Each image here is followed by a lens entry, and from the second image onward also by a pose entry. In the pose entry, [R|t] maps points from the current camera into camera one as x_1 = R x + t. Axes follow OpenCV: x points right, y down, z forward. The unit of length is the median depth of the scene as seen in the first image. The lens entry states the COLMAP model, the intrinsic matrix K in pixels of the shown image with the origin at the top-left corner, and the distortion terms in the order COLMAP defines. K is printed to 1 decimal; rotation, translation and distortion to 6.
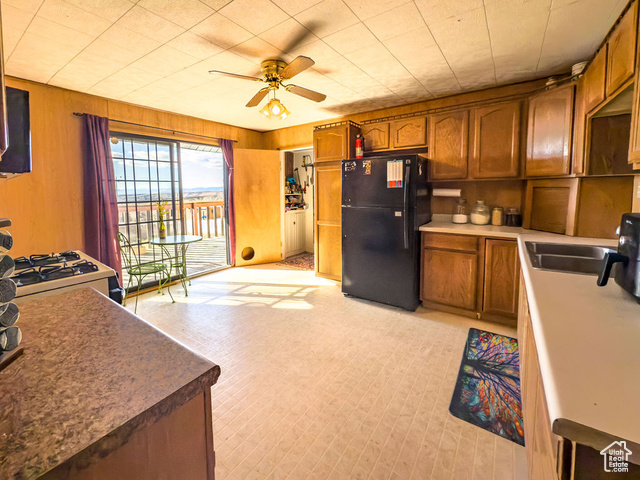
lens RADIAL K [[272.5, 0, 316.6], [0, 272.5, 213.3], [0, 0, 1]] dist [0.001153, 0.000078]
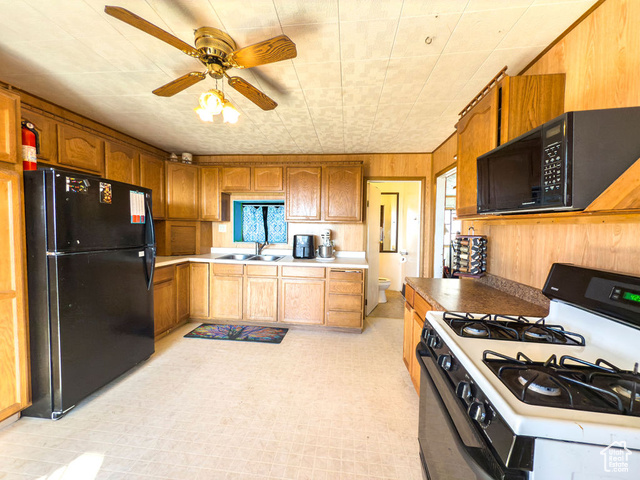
lens RADIAL K [[257.2, 0, 320.0], [0, 257.2, 240.0], [0, 0, 1]] dist [0.000580, -0.000039]
pose [[-0.485397, -0.034163, 0.873626, -0.799789], [0.067224, 0.994820, 0.076253, -0.074813], [-0.871706, 0.095742, -0.480585, 1.028769]]
